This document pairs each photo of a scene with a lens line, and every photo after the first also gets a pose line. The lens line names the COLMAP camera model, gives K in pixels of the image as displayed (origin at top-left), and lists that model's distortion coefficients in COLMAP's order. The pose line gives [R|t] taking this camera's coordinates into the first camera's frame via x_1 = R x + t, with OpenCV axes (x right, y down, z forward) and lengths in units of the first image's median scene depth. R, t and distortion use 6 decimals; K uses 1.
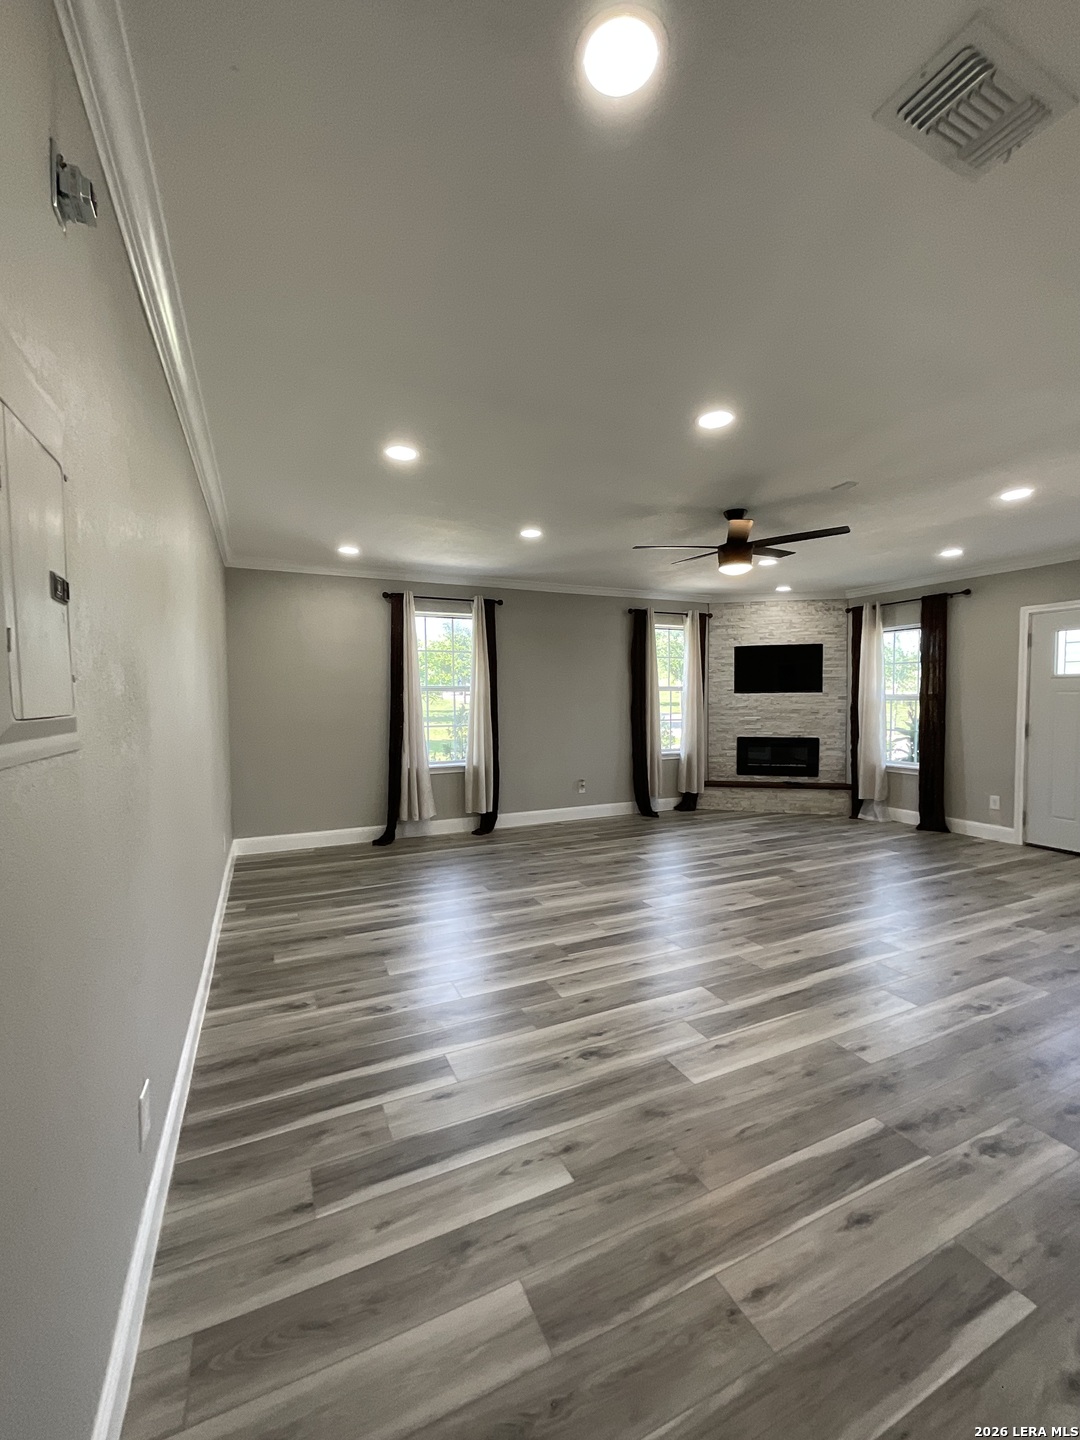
lens RADIAL K [[586.7, 0, 539.7], [0, 586.7, 721.5], [0, 0, 1]] dist [0.008413, -0.002887]
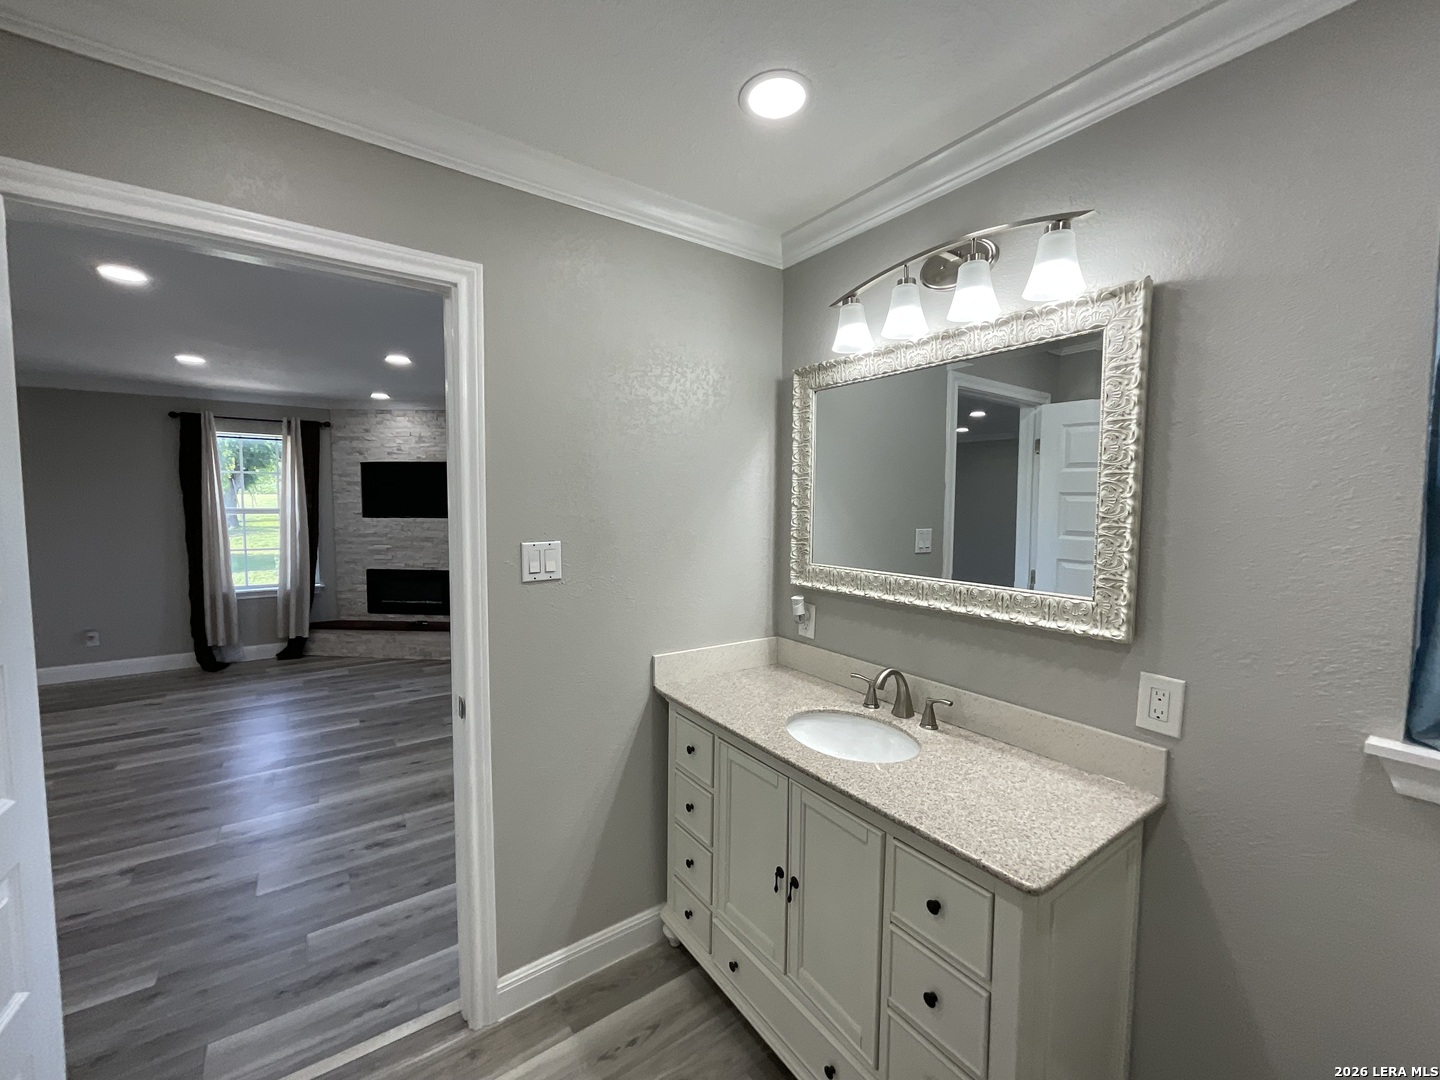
lens RADIAL K [[586.7, 0, 713.1], [0, 586.7, 535.4], [0, 0, 1]] dist [0.008413, -0.002887]
pose [[0.984519, 0.006351, 0.175161, 0.676376], [-0.010256, 0.999718, 0.021396, -0.045281], [-0.174975, -0.022862, 0.984307, 0.076885]]
